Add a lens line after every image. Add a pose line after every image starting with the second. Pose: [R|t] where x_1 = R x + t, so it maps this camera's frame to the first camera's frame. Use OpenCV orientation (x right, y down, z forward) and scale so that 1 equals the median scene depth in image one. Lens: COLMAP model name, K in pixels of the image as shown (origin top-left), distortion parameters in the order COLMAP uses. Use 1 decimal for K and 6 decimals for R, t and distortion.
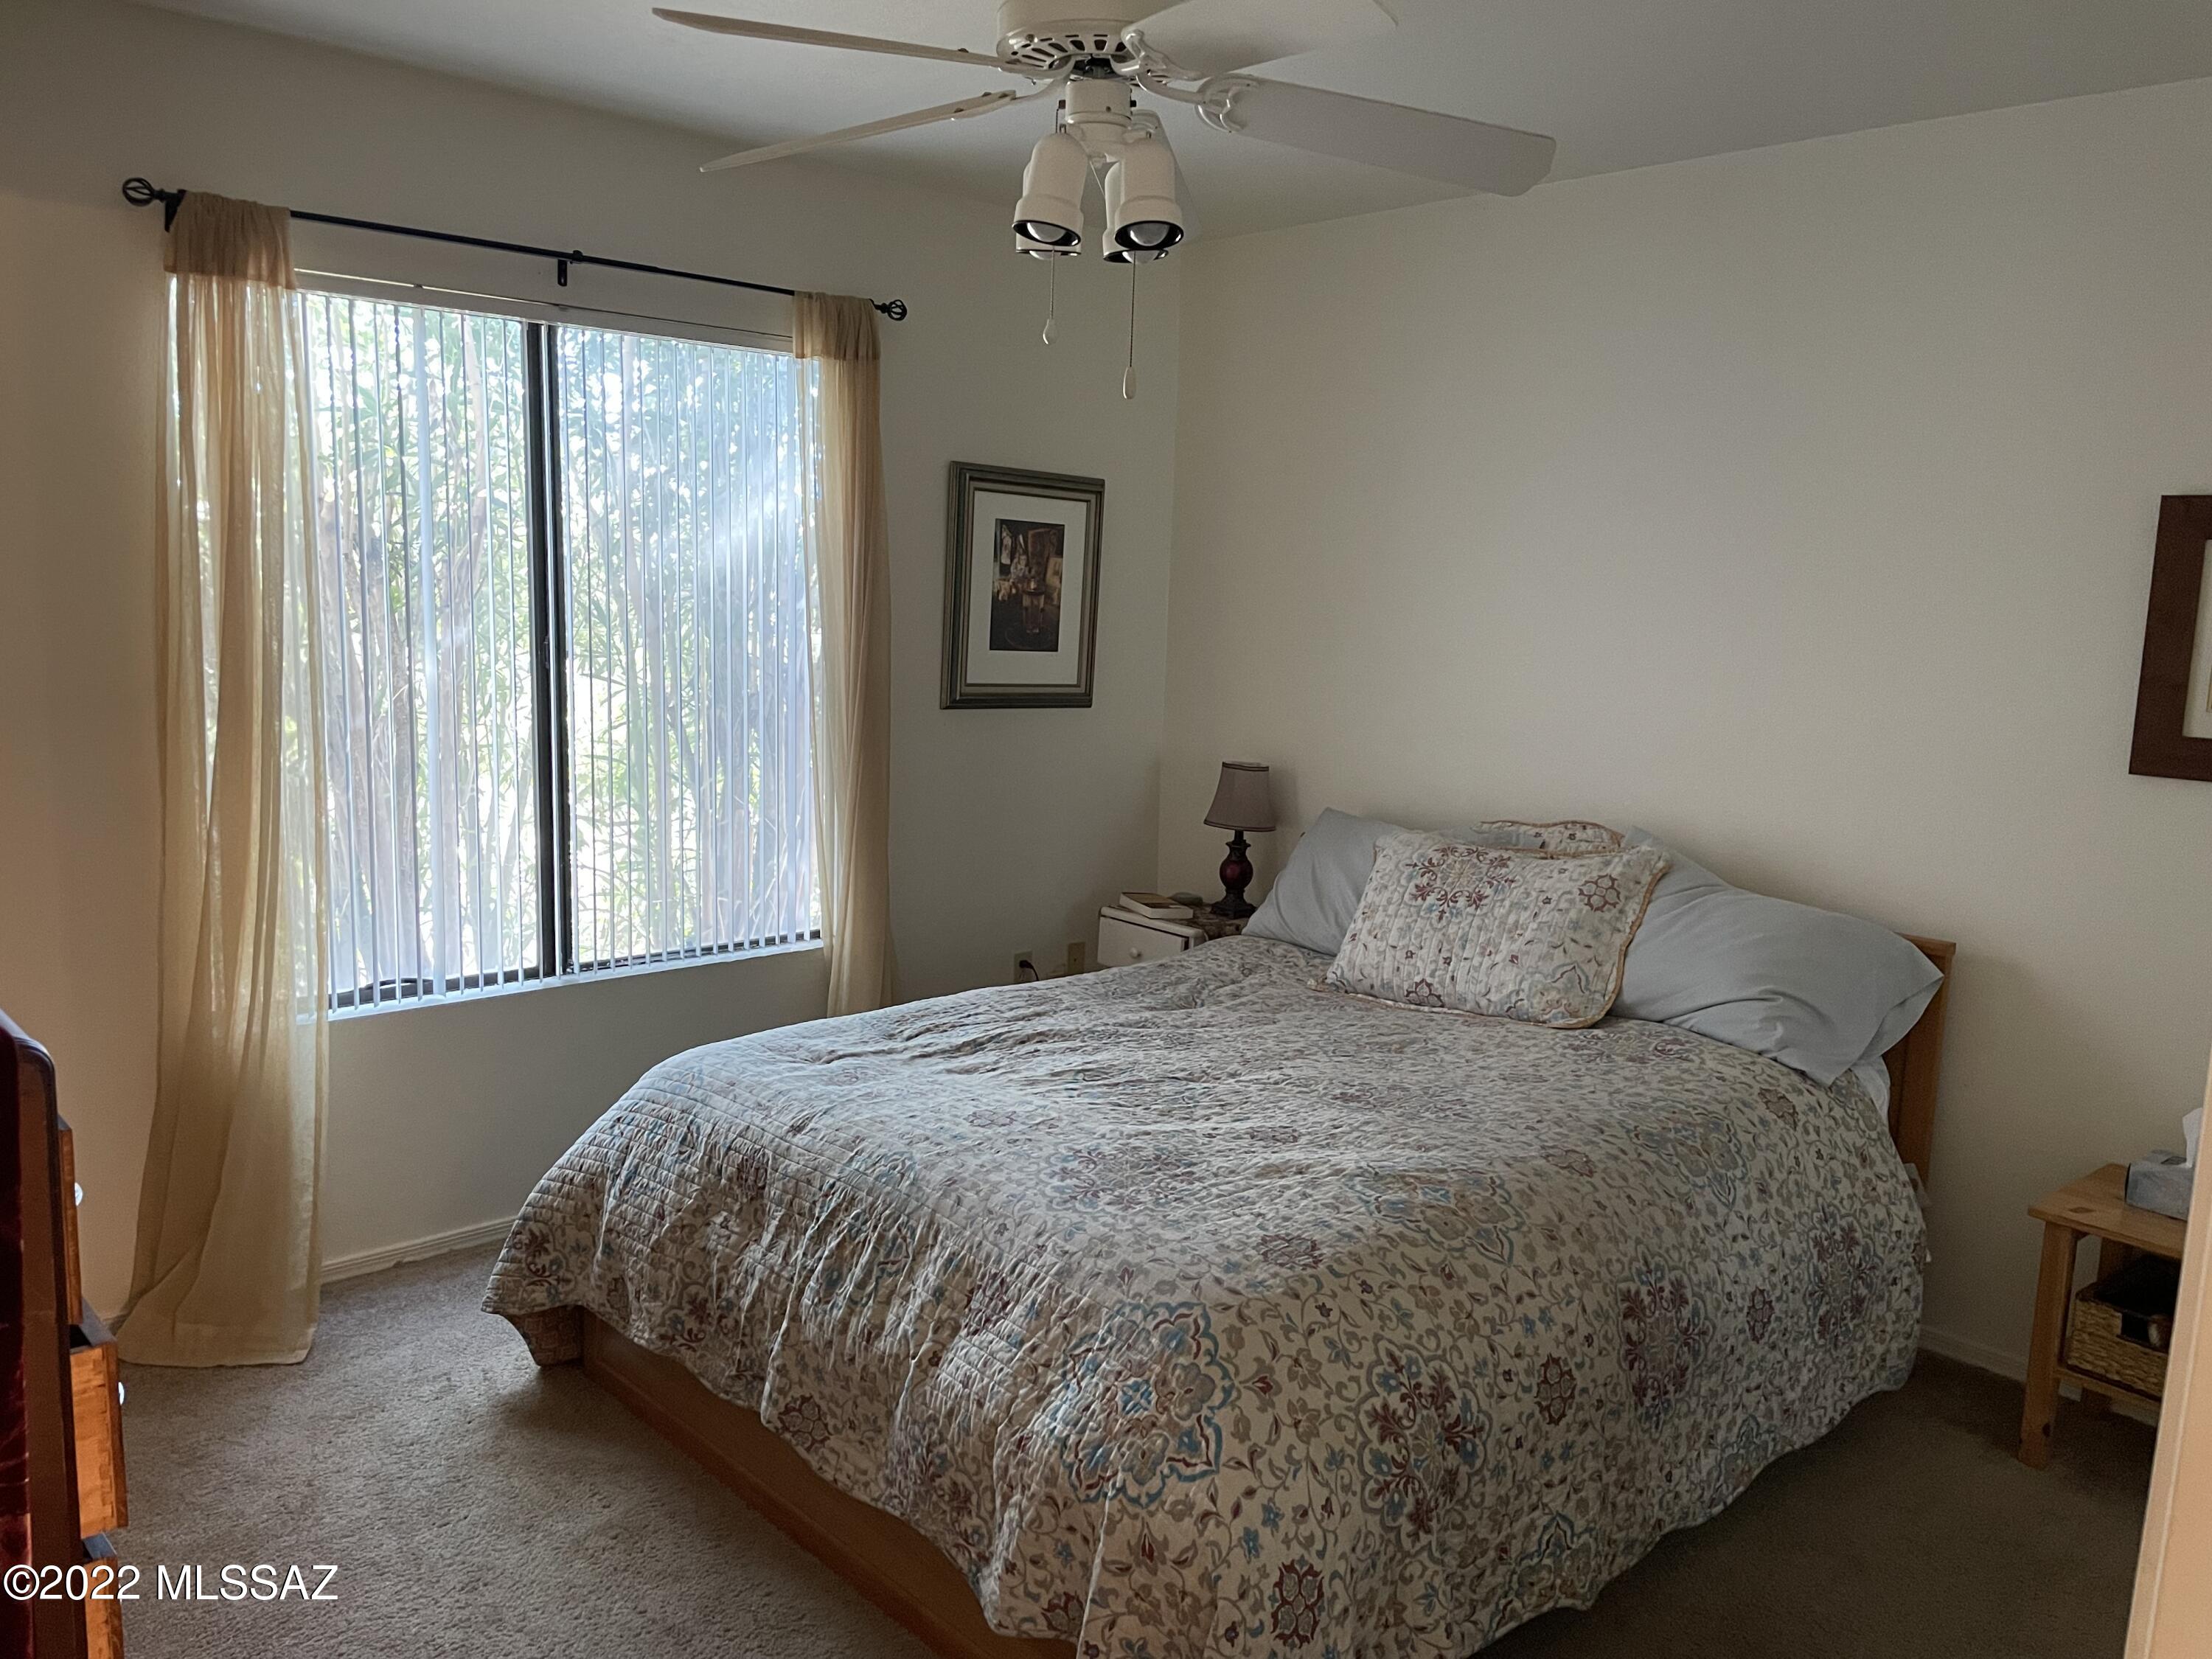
lens RADIAL K [[1683.3, 0, 1115.4], [0, 1683.3, 838.3], [0, 0, 1]] dist [0.100695, -0.128994]
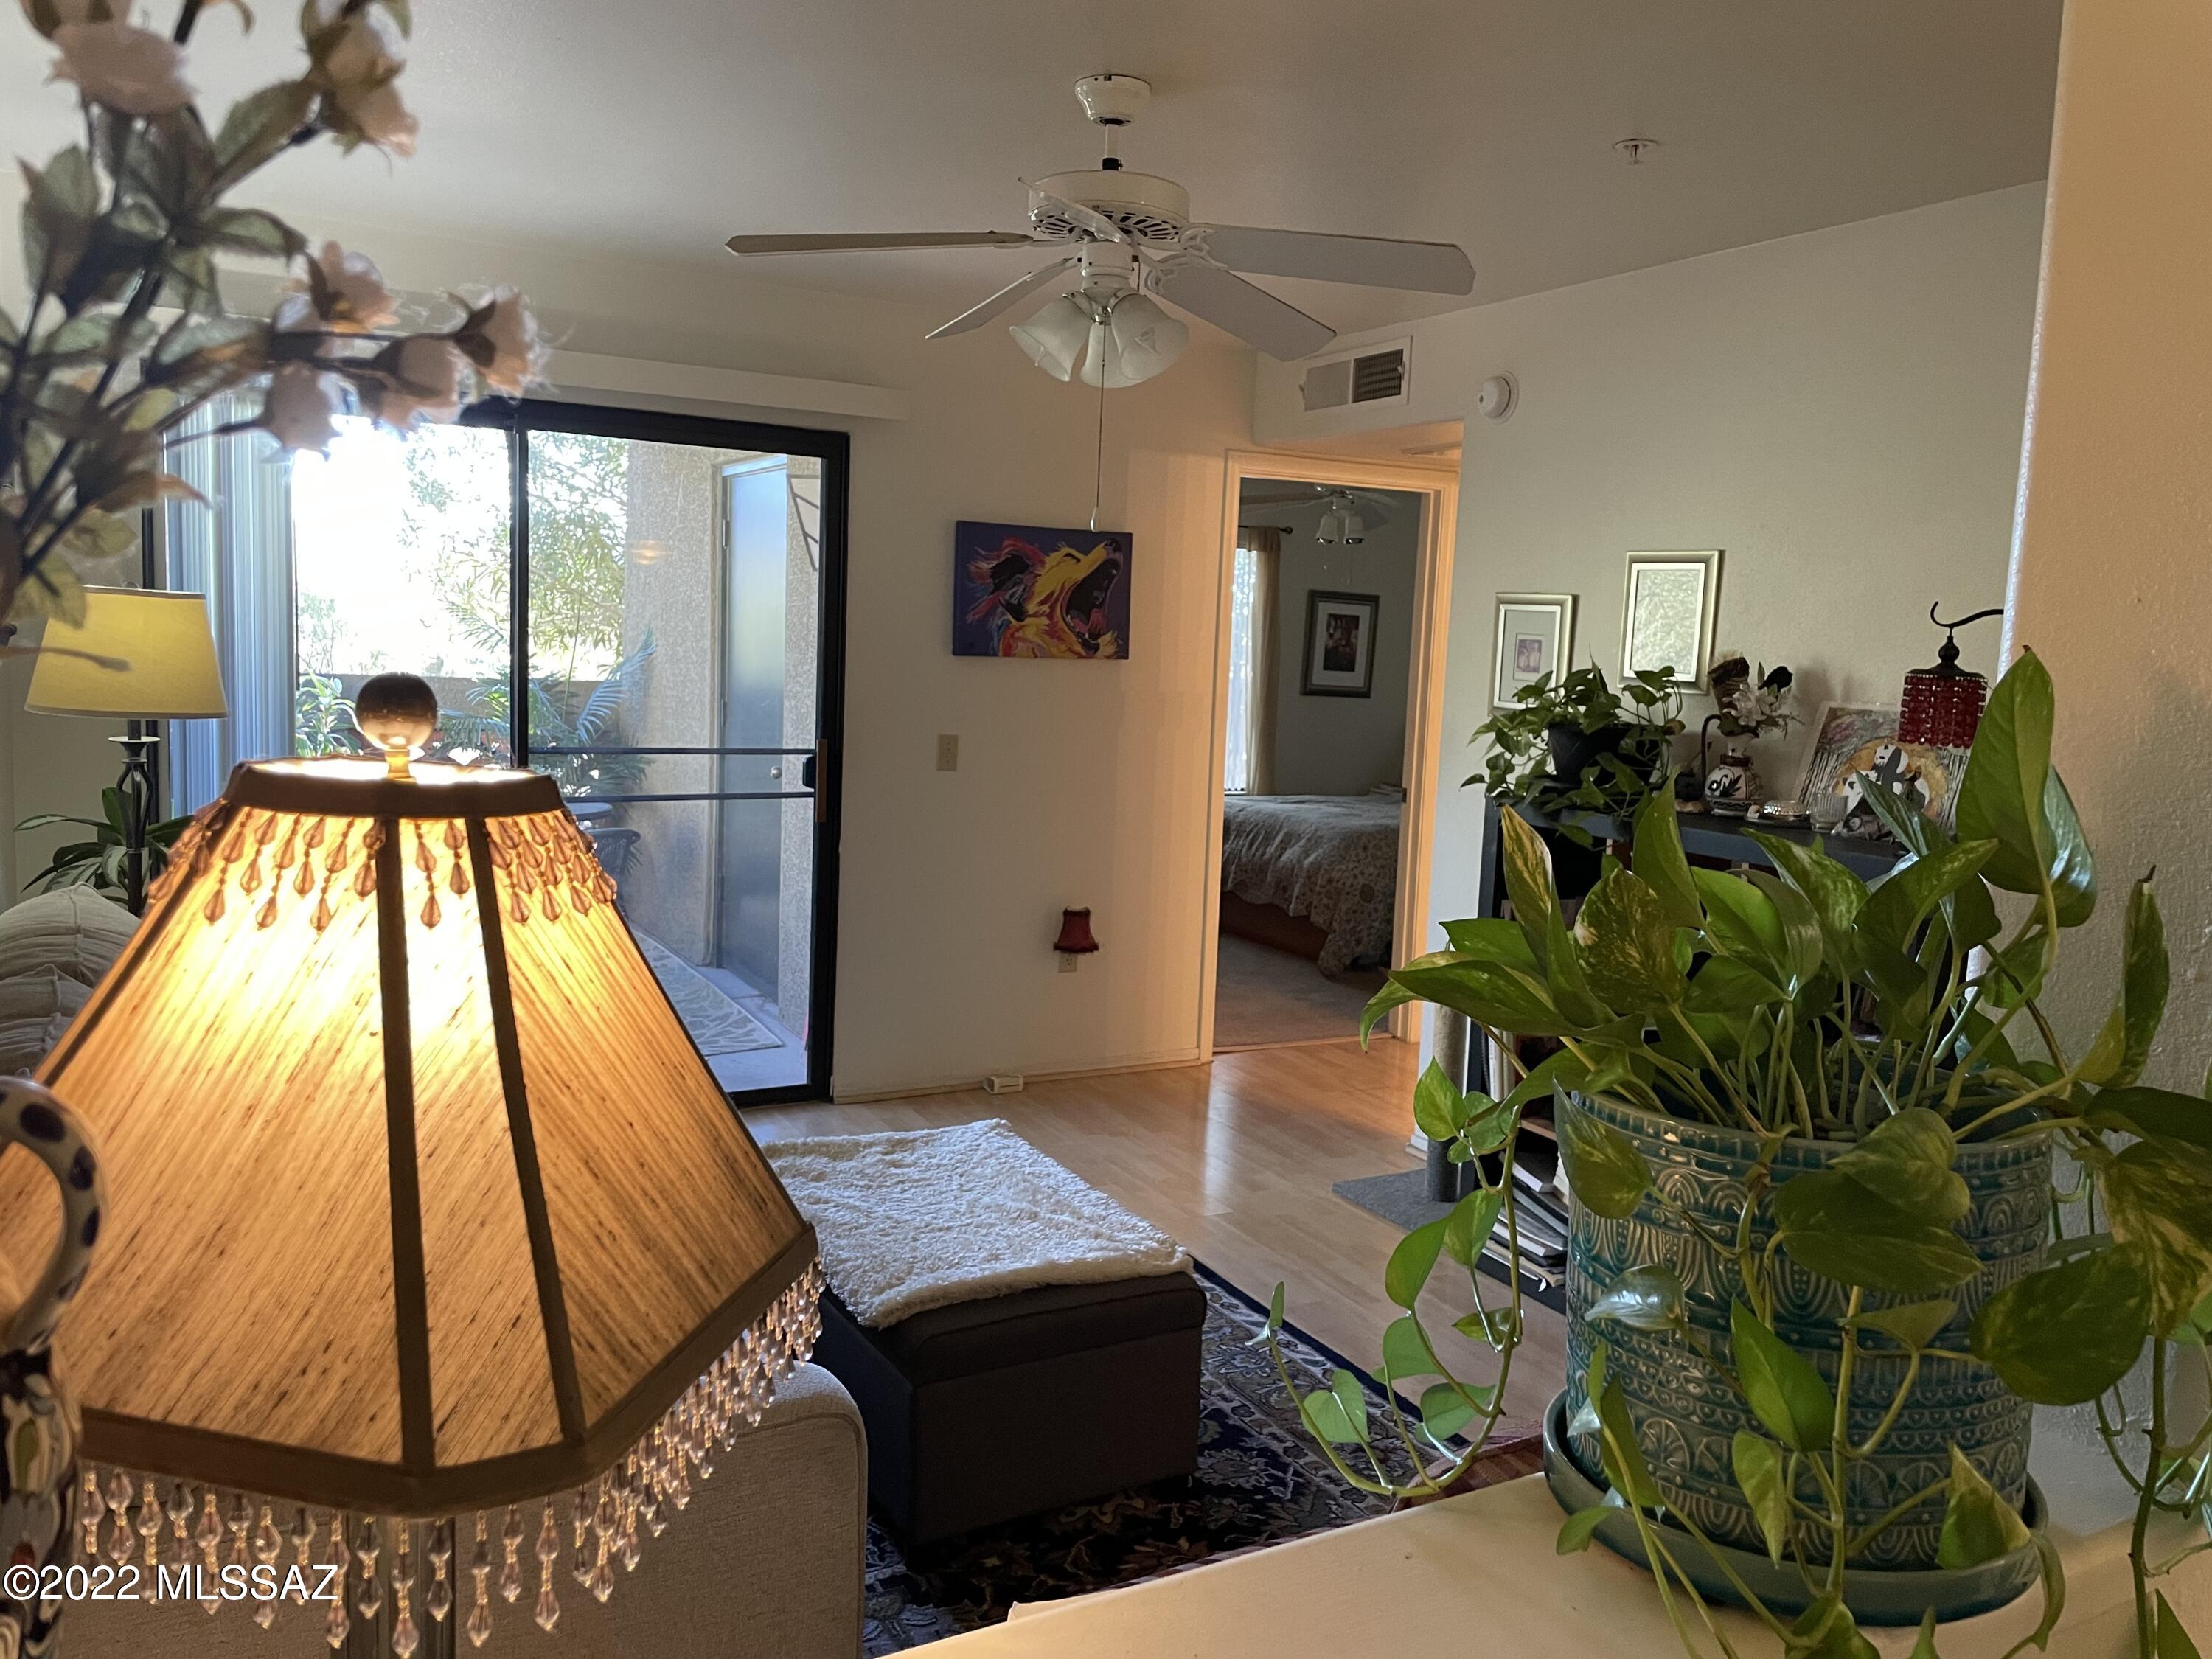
lens RADIAL K [[1683.3, 0, 1115.4], [0, 1683.3, 838.3], [0, 0, 1]] dist [0.100695, -0.128994]
pose [[0.971716, 0.036406, -0.233328, 0.196297], [-0.045846, 0.998330, -0.035161, 0.211443], [0.231658, 0.044864, 0.971762, -1.292521]]
